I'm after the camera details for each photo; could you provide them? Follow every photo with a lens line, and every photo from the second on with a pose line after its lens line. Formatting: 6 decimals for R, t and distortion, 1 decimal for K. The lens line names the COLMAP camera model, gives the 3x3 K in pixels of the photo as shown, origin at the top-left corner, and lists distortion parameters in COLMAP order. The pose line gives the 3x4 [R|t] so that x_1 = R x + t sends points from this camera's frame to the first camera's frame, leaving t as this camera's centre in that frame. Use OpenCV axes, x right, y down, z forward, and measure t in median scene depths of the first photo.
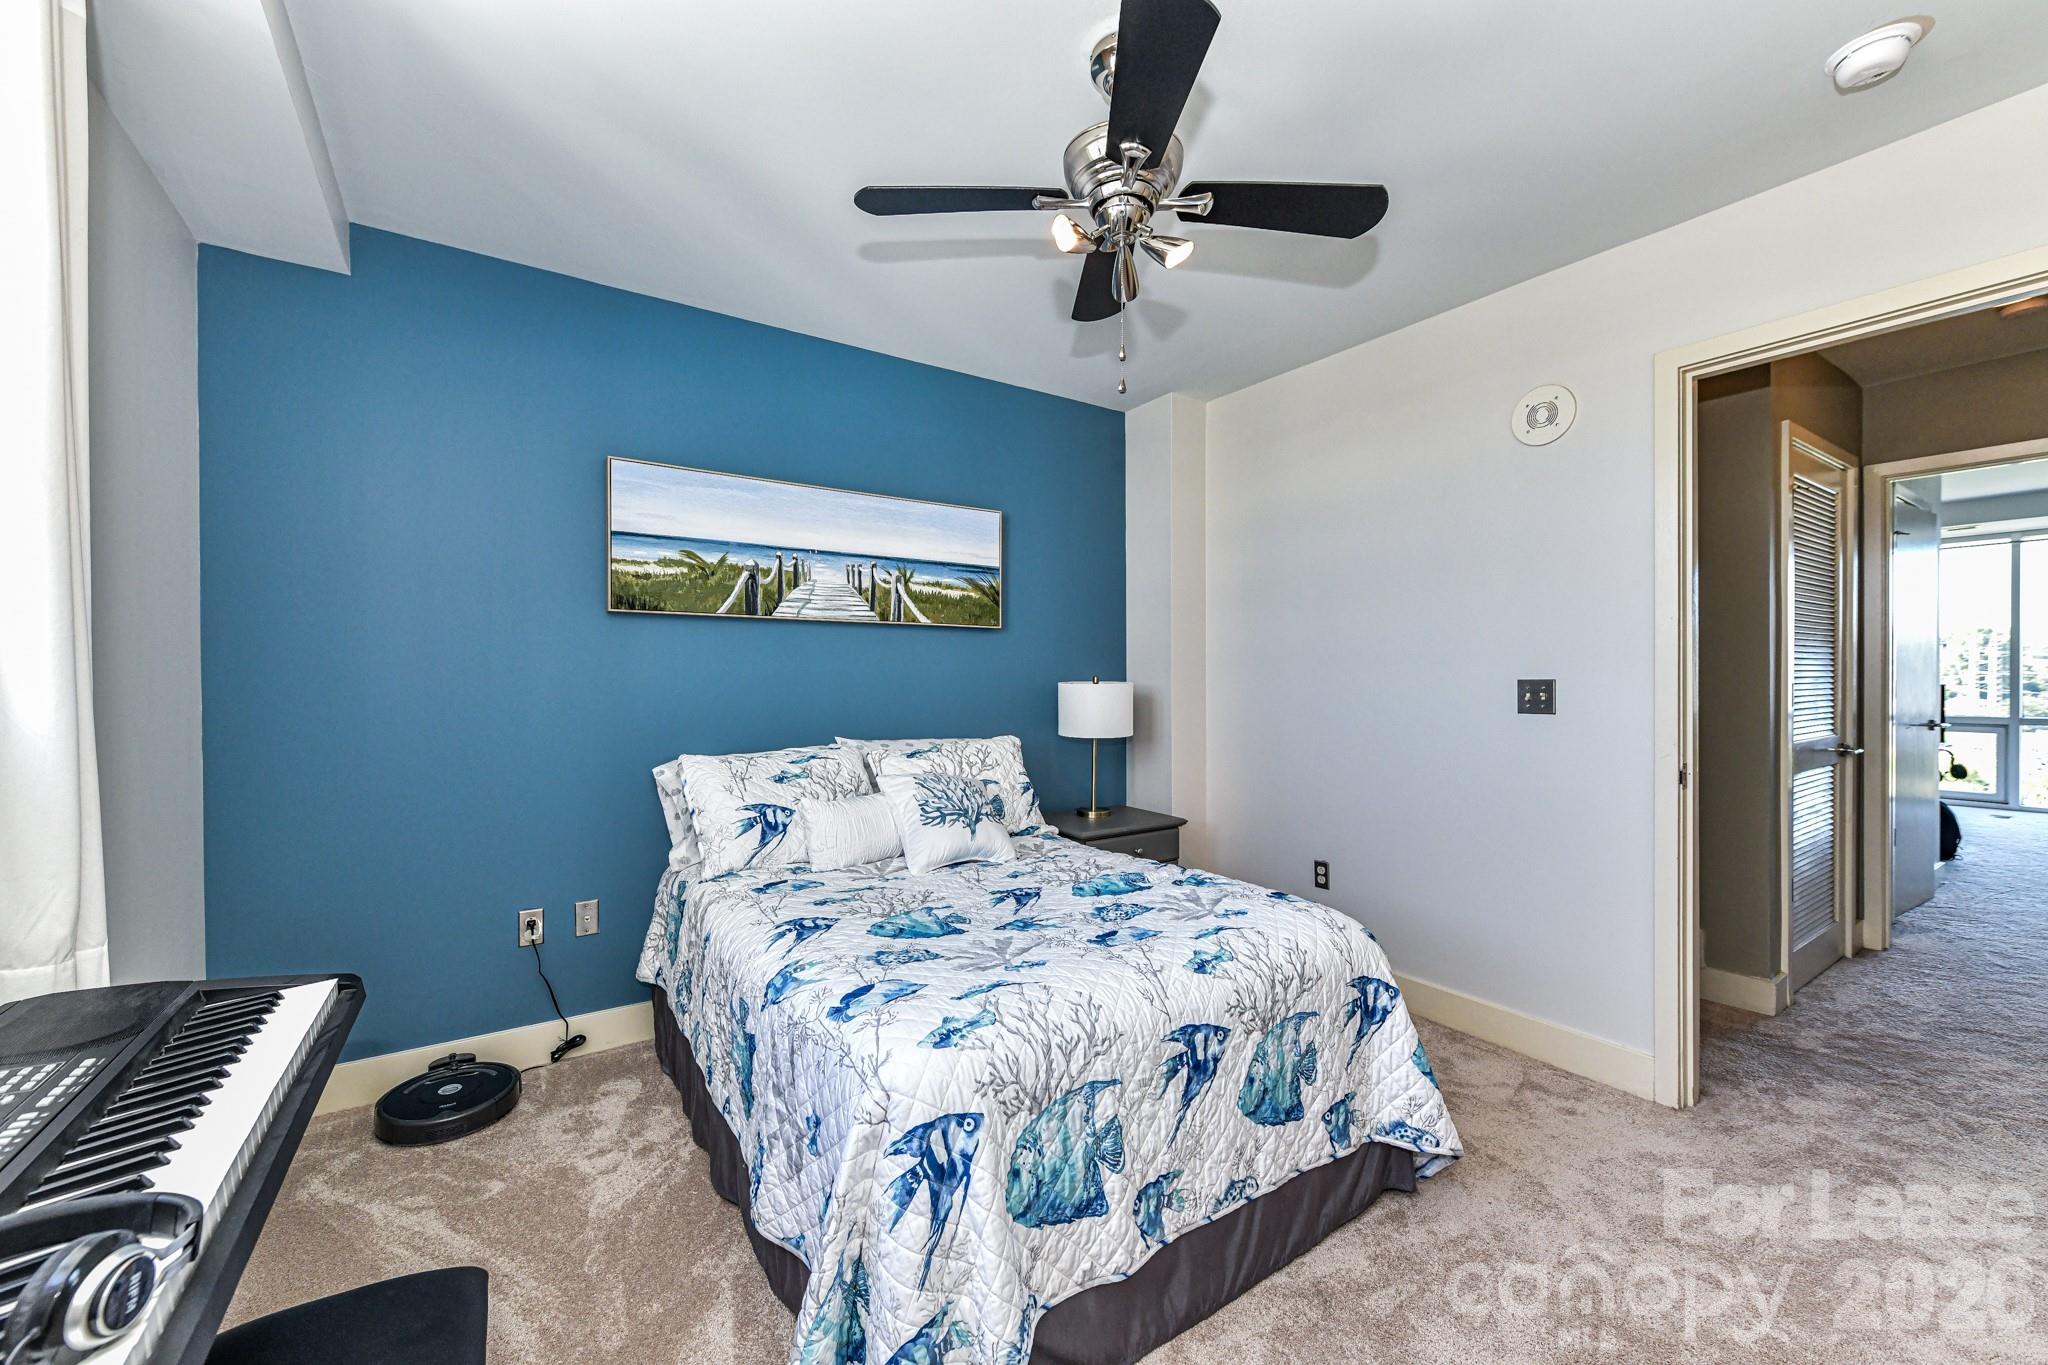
lens RADIAL K [[804.3, 0, 1030.3], [0, 804.3, 691.6], [0, 0, 1]] dist [0.001311, -0.000844]
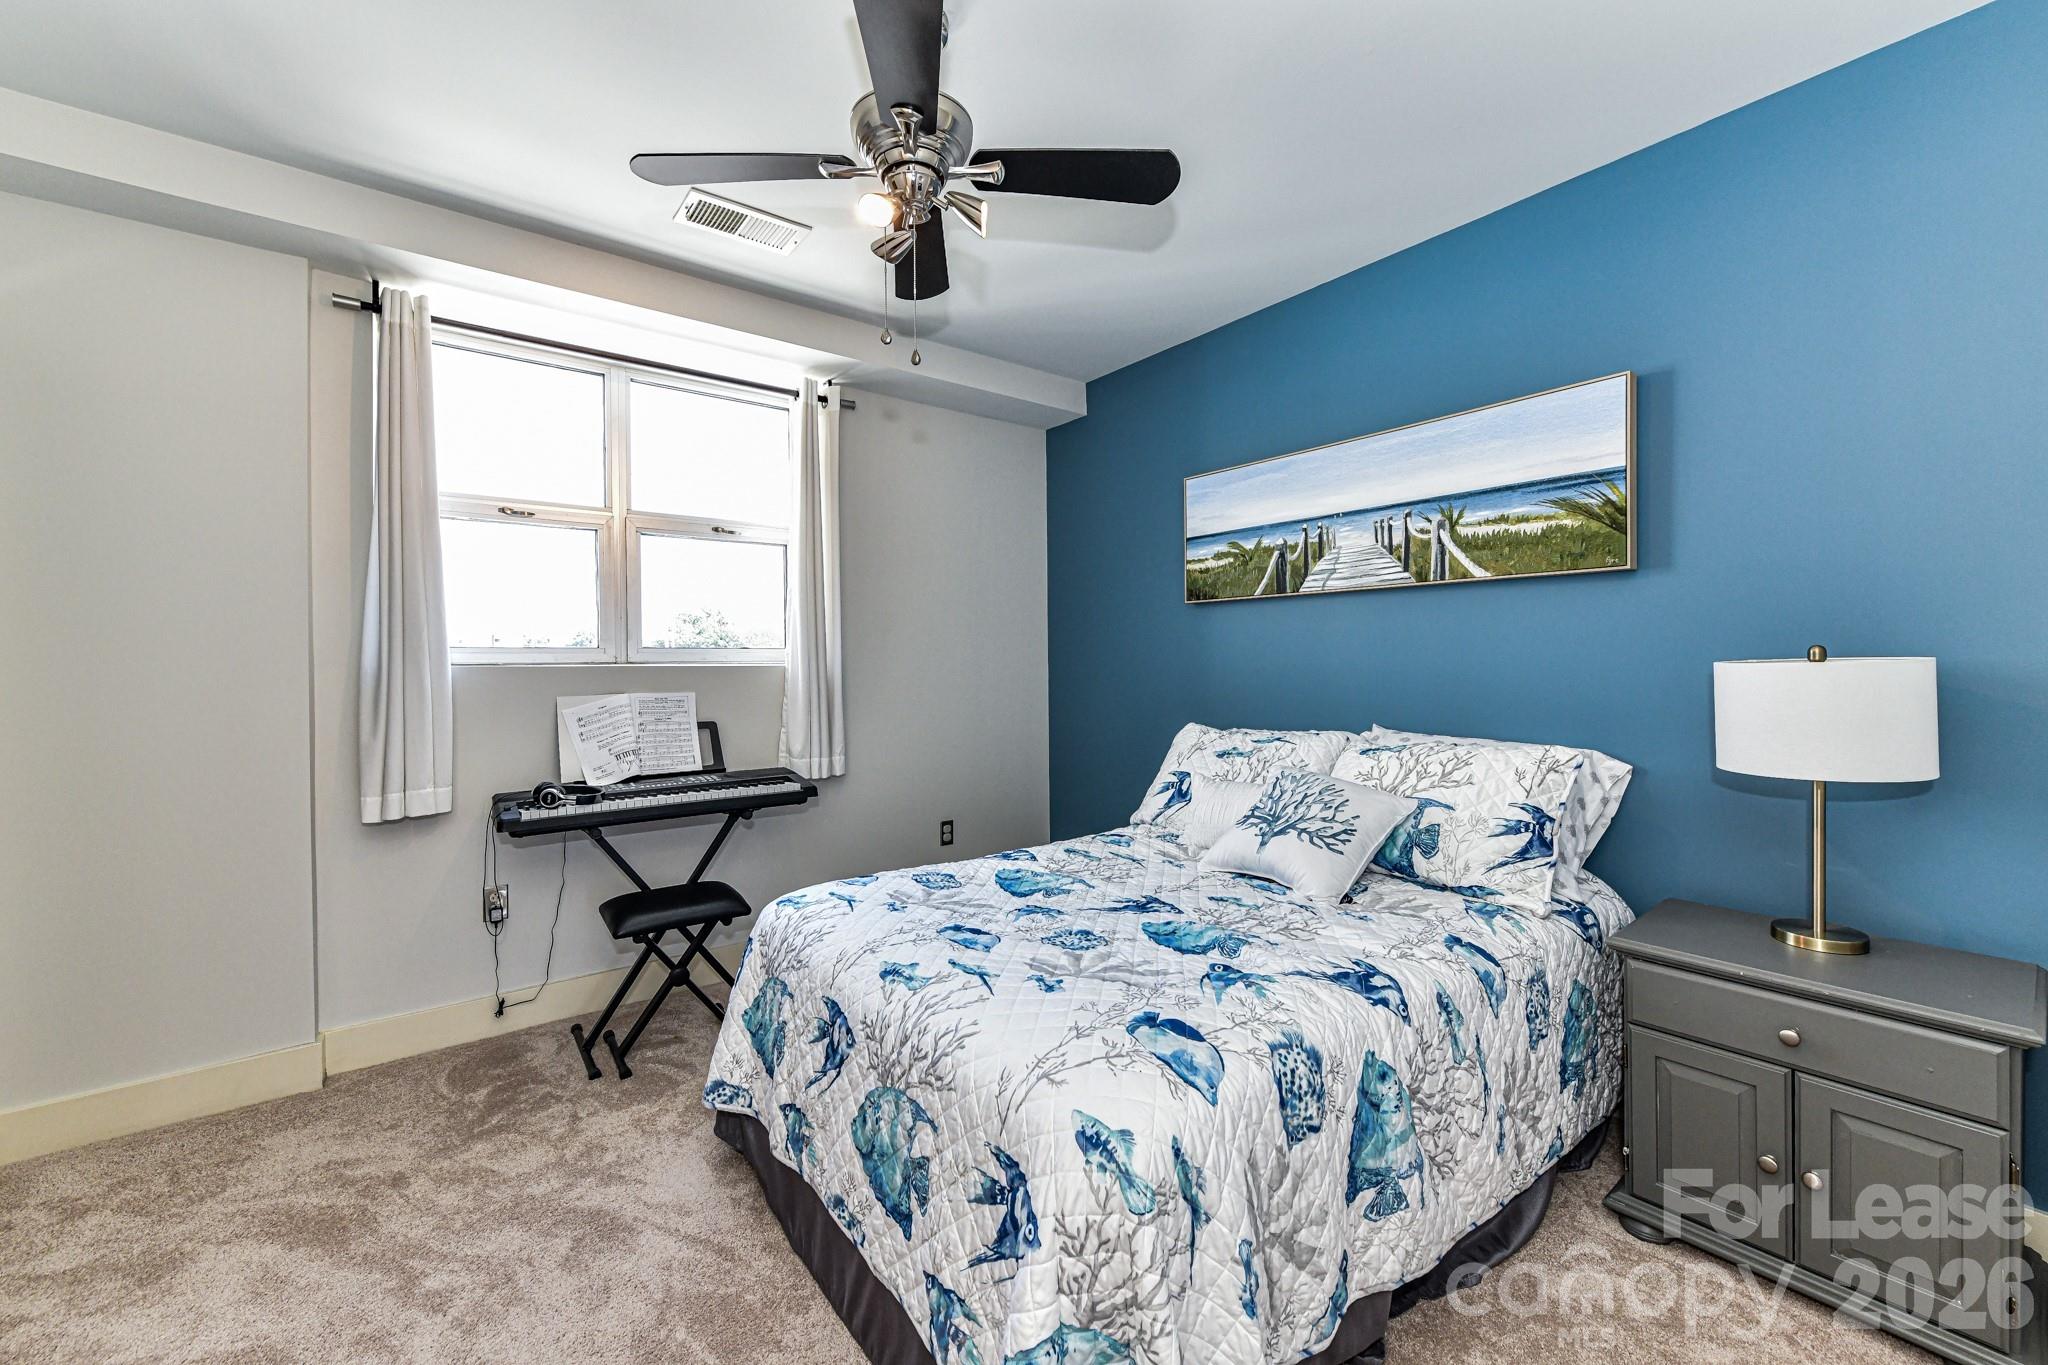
lens RADIAL K [[804.3, 0, 1029.4], [0, 804.3, 680.8], [0, 0, 1]] dist [0.001311, -0.000844]
pose [[0.055972, 0.020982, -0.998212, 0.628720], [-0.012407, 0.999717, 0.020318, -0.003055], [0.998355, 0.011248, 0.056216, 0.621577]]
